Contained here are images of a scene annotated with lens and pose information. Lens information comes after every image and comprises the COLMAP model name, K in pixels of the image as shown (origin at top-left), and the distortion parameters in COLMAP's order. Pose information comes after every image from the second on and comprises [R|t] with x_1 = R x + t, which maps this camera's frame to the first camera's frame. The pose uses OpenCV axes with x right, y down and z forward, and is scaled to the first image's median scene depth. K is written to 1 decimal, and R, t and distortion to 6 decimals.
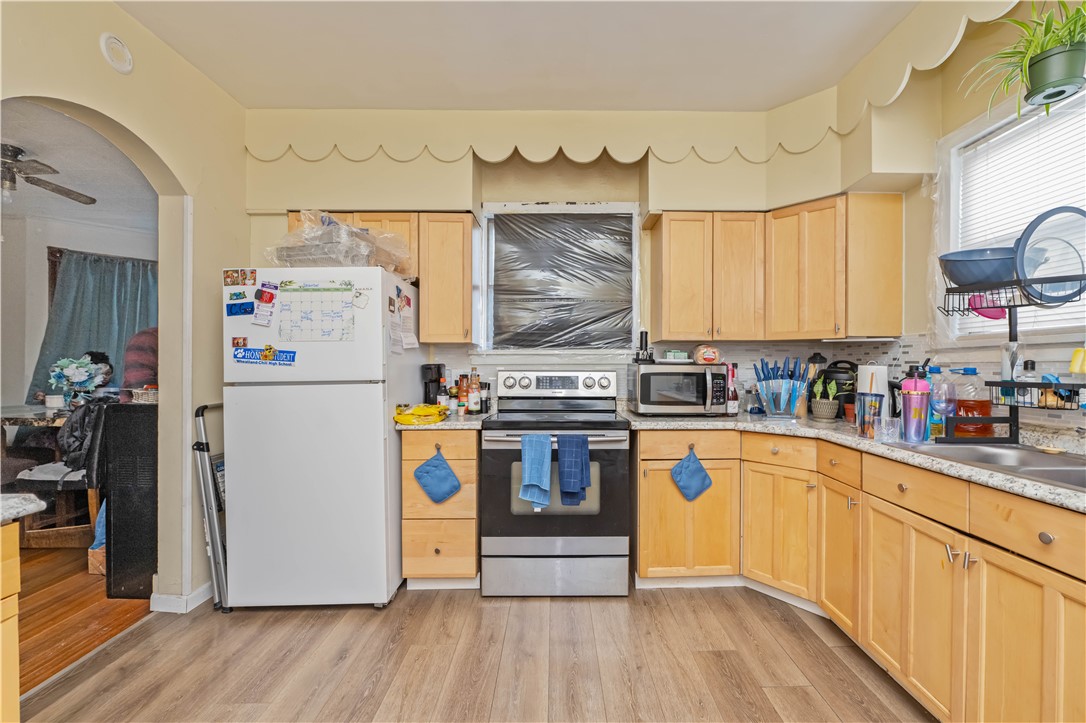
lens RADIAL K [[448.2, 0, 547.5], [0, 448.2, 366.7], [0, 0, 1]] dist [0.000723, -0.000099]
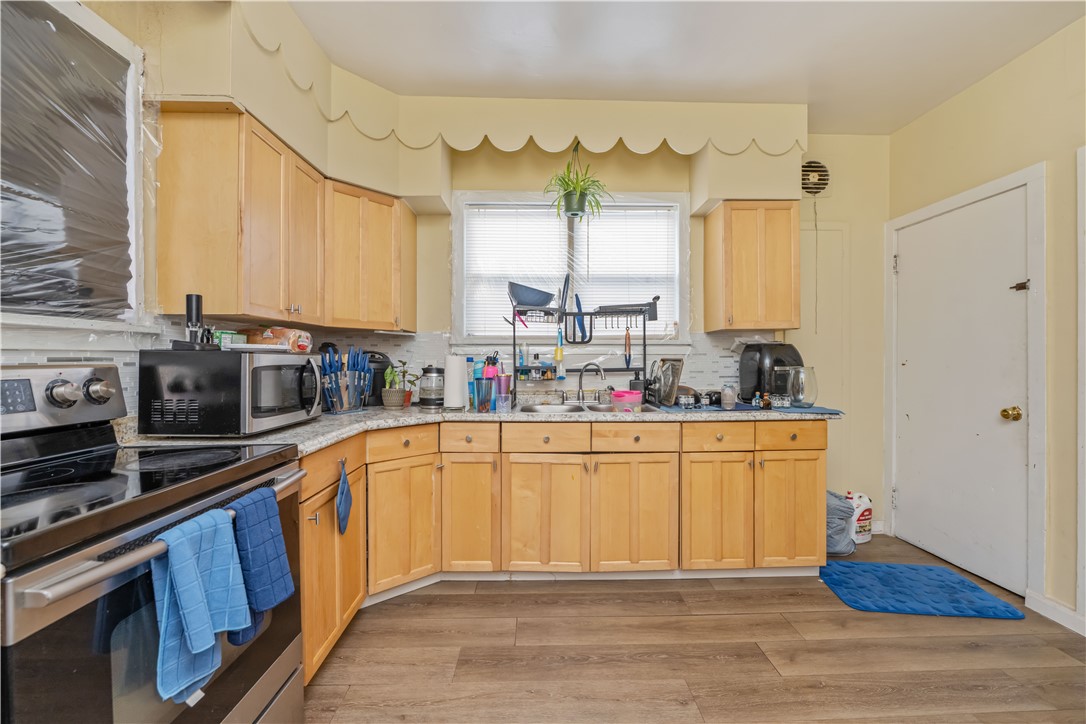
lens RADIAL K [[448.2, 0, 546.5], [0, 448.2, 362.2], [0, 0, 1]] dist [0.000723, -0.000099]
pose [[-0.028213, -0.009033, 0.999561, -0.516747], [0.000971, 0.999958, 0.009064, 0.003590], [-0.999601, 0.001226, -0.028203, 0.785998]]
